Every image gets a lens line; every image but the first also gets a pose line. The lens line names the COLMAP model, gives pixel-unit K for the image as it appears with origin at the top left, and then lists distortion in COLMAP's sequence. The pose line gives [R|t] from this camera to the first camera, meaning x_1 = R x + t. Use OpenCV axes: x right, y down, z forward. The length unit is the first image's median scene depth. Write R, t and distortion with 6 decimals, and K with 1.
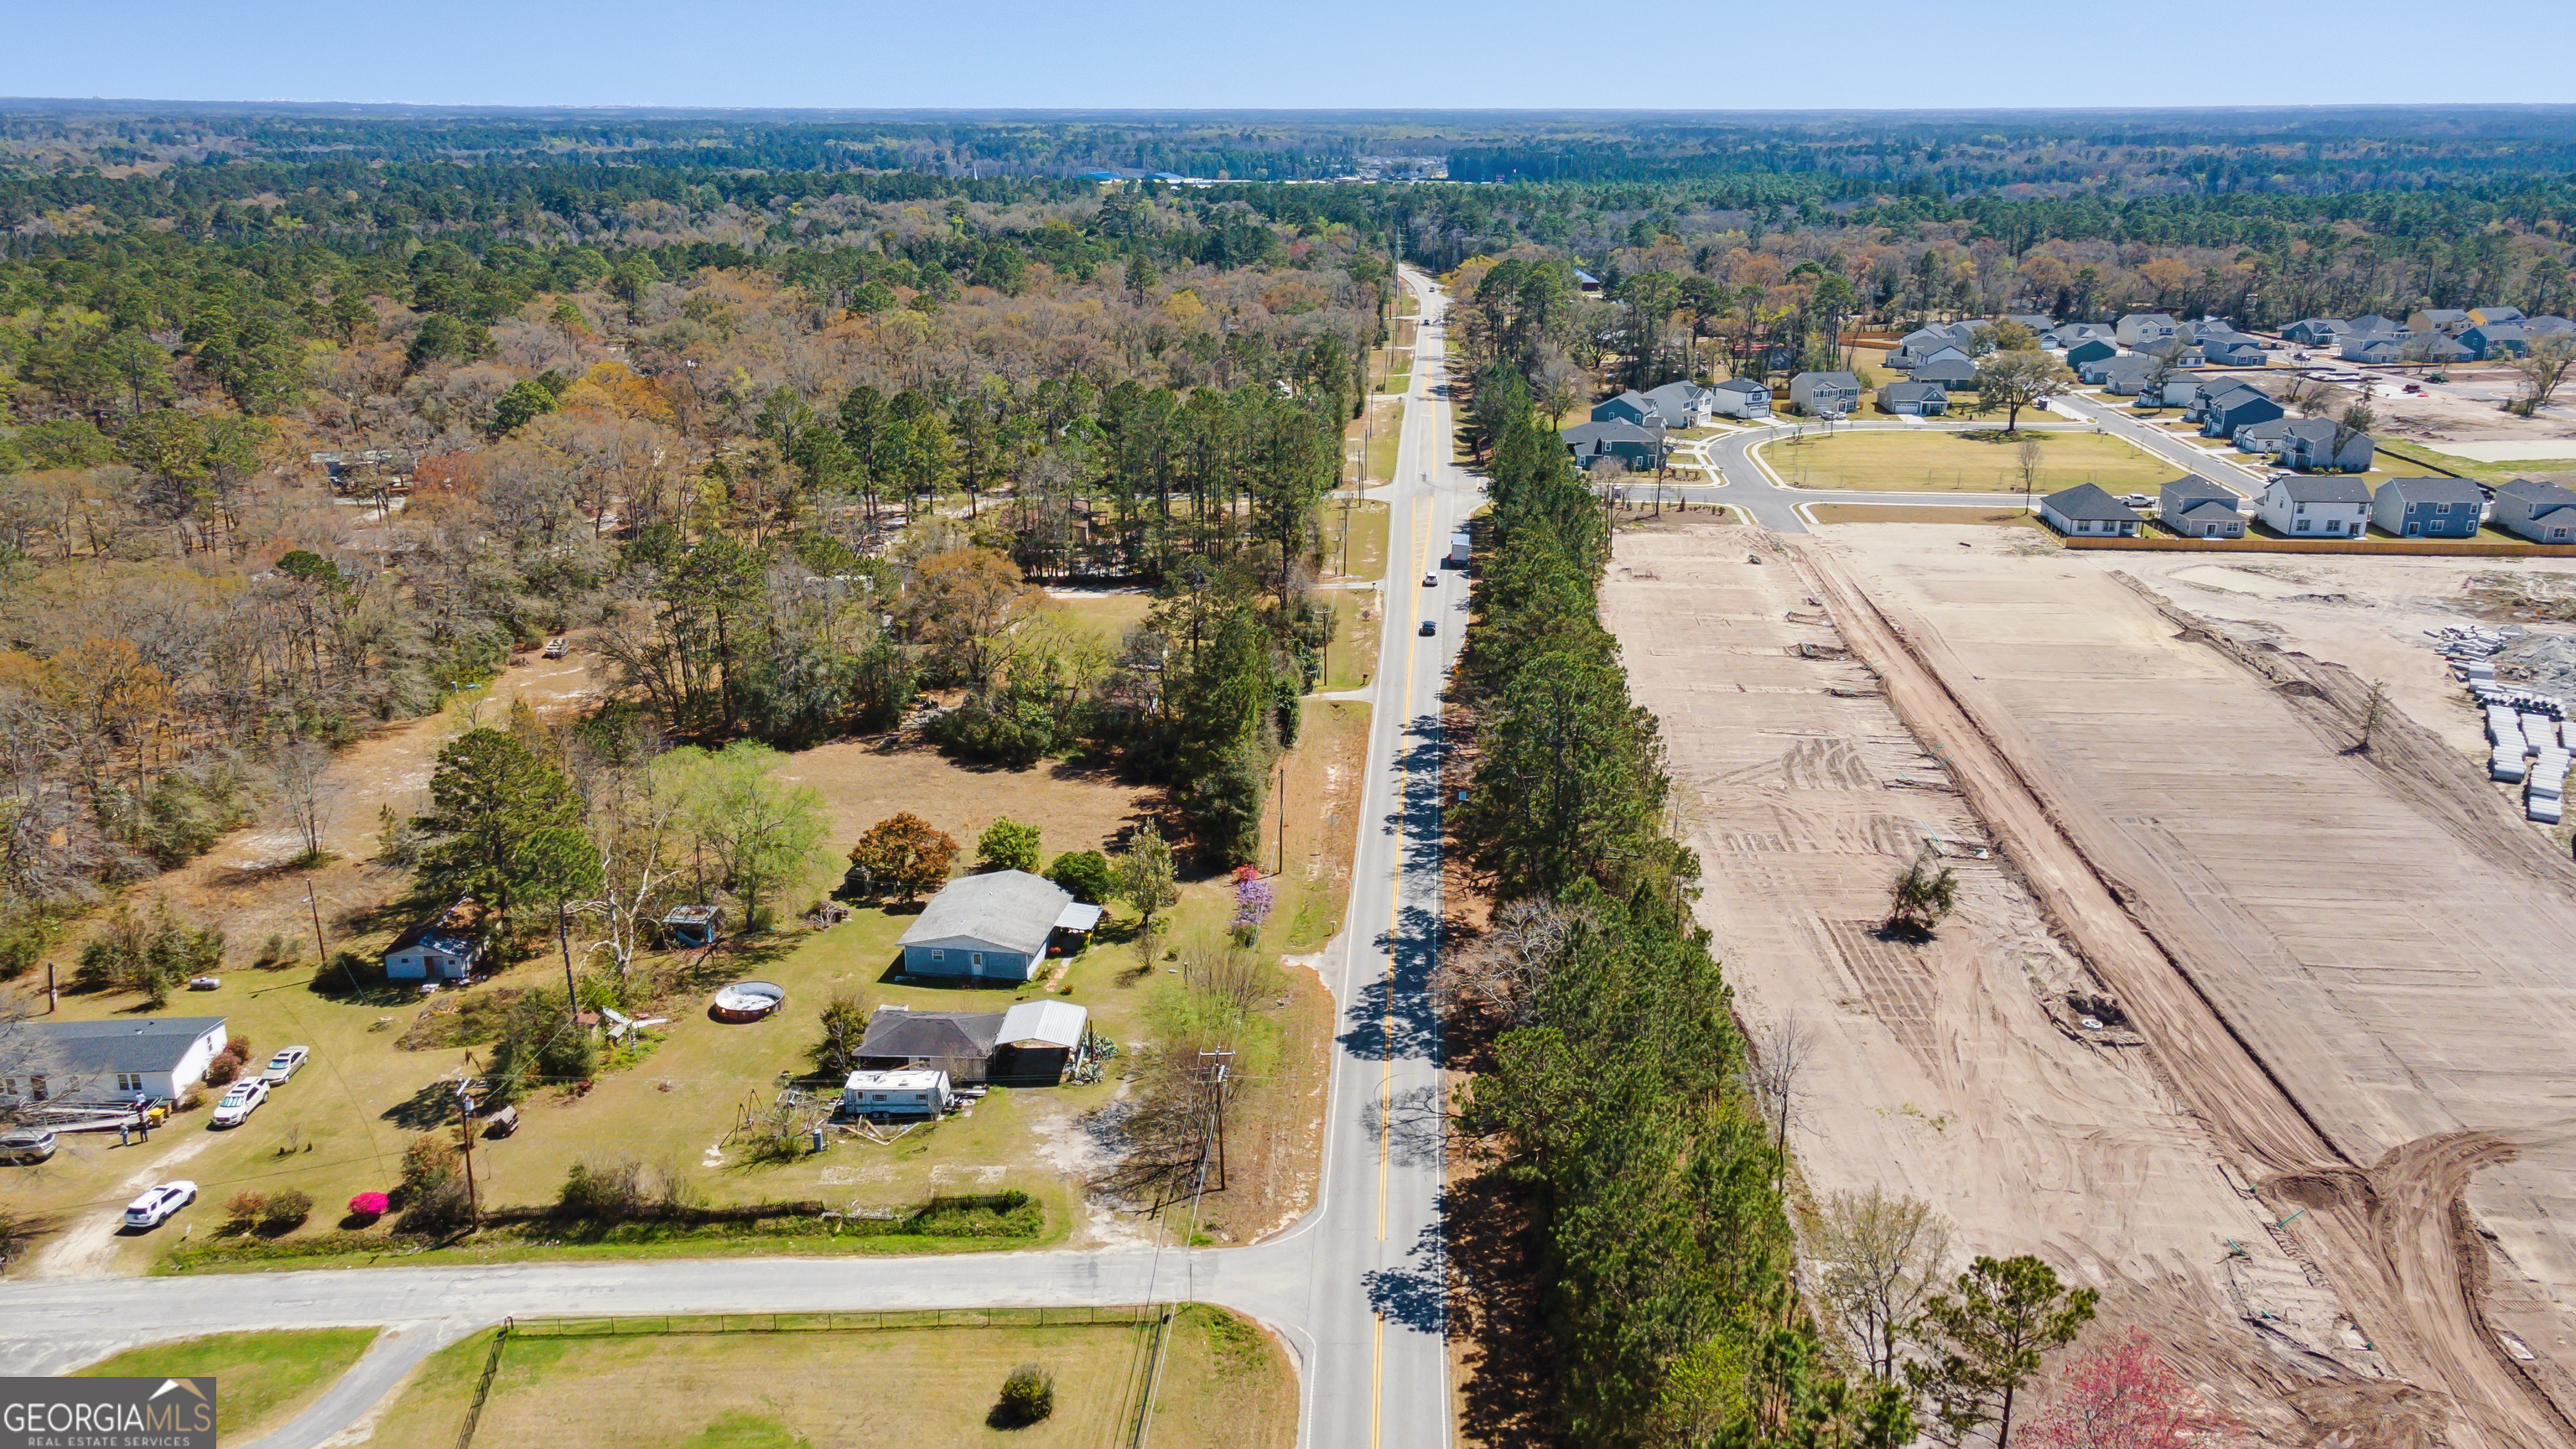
lens RADIAL K [[1952.6, 0, 1294.7], [0, 1952.6, 726.9], [0, 0, 1]] dist [0.005563, 0.079210]
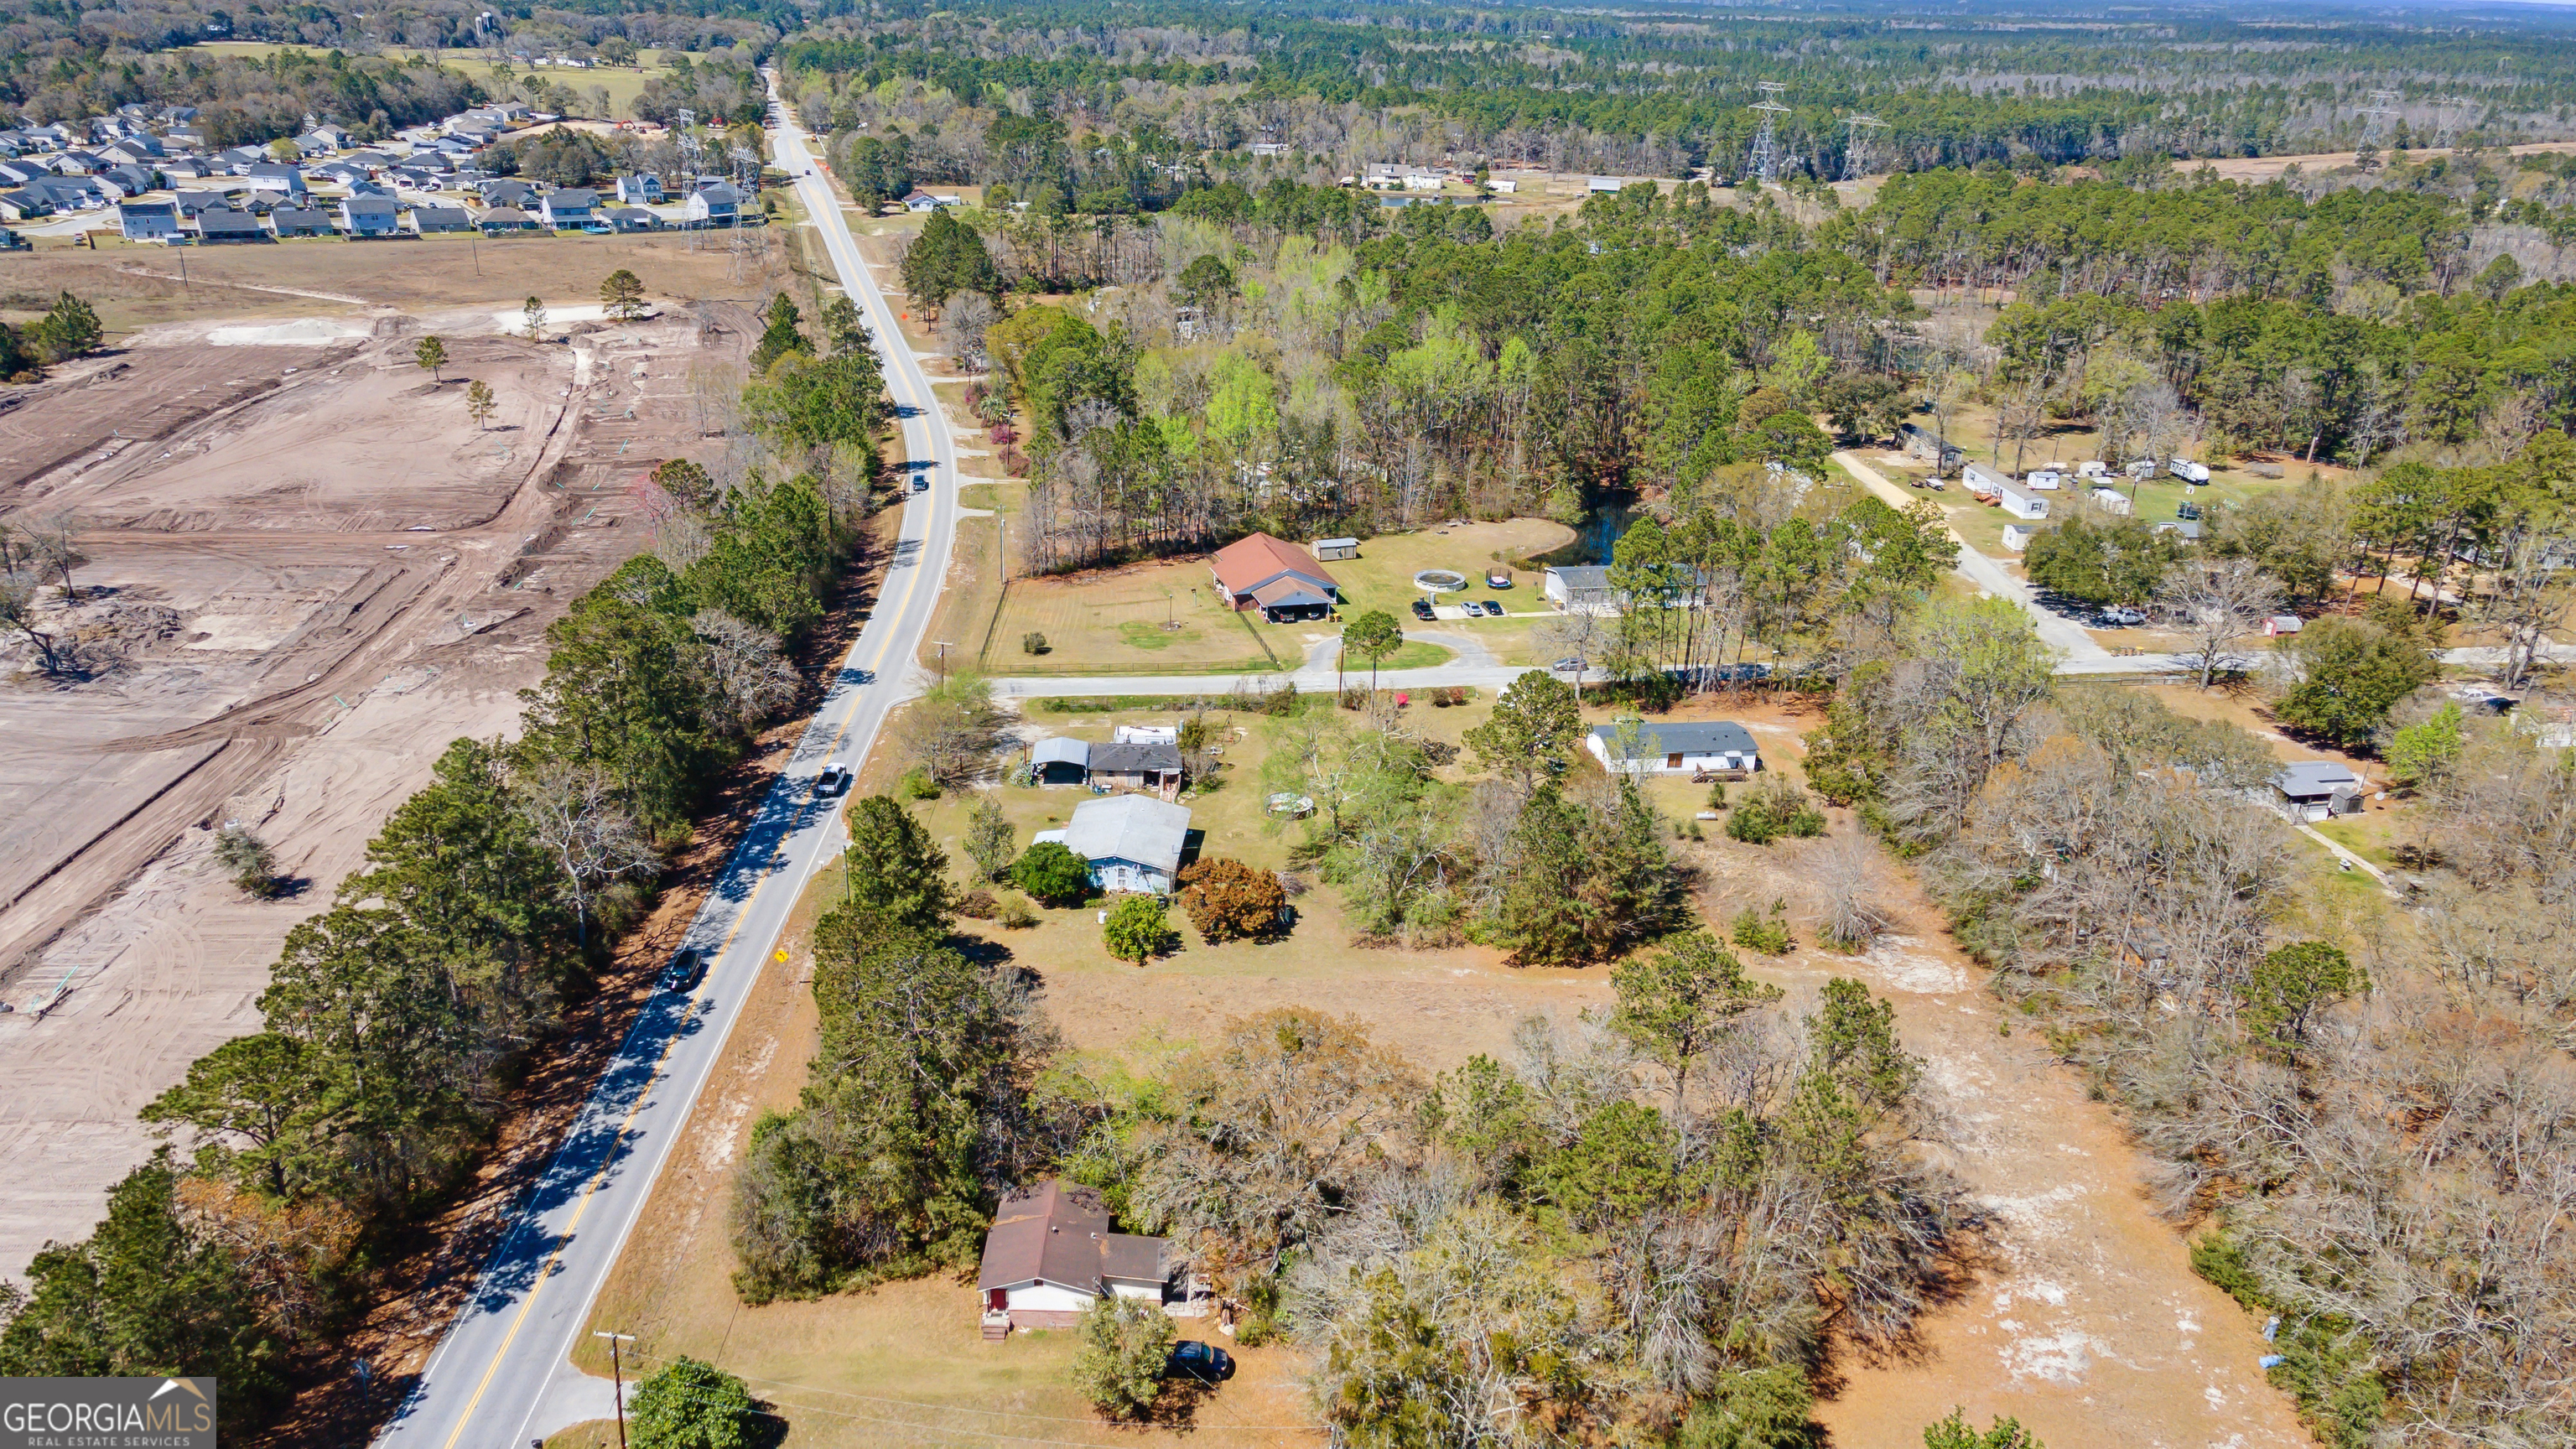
lens RADIAL K [[1910.3, 0, 1288.0], [0, 1910.3, 724.5], [0, 0, 1]] dist [0.015206, 0.070574]
pose [[-0.995909, 0.003313, -0.090300, -0.126689], [-0.054945, 0.771150, 0.634278, -0.574271], [0.071737, 0.636645, -0.767813, 1.552016]]
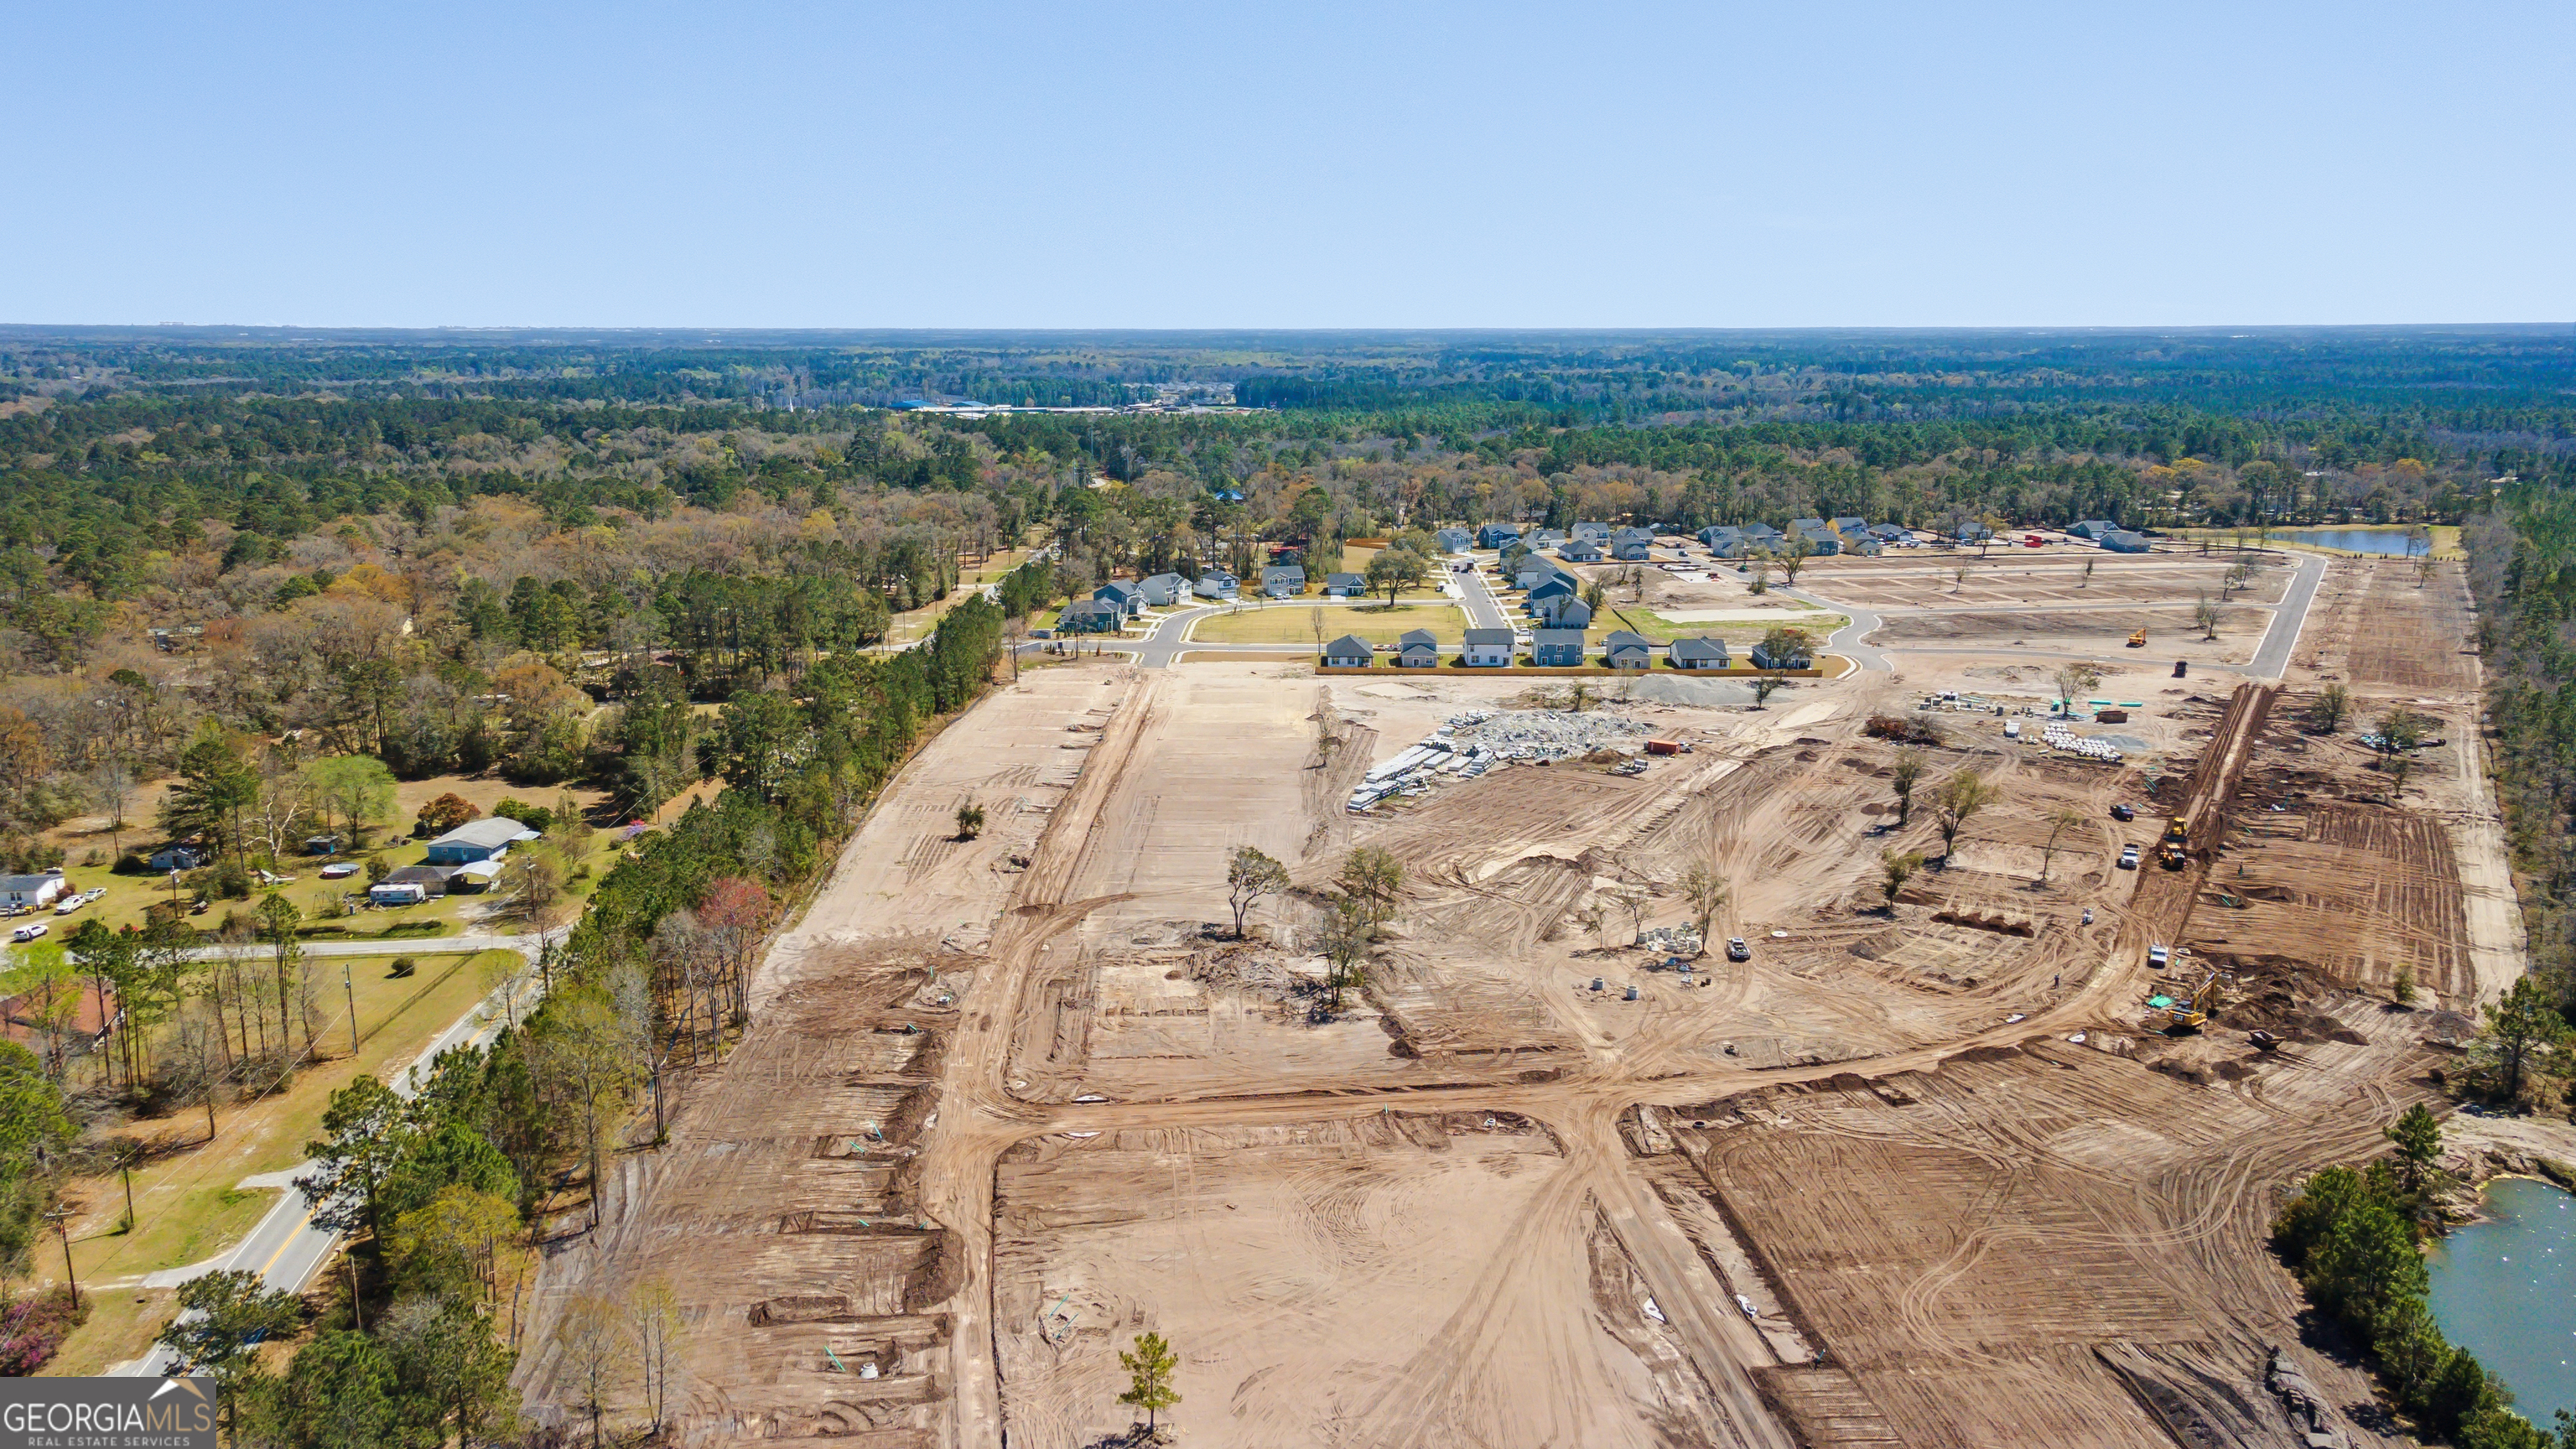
lens RADIAL K [[1910.3, 0, 1288.0], [0, 1910.3, 724.5], [0, 0, 1]] dist [0.015206, 0.070574]
pose [[0.998243, -0.013360, 0.057726, 0.459759], [0.019164, 0.994682, -0.101196, 0.166054], [-0.056067, 0.102124, 0.993190, -0.821141]]
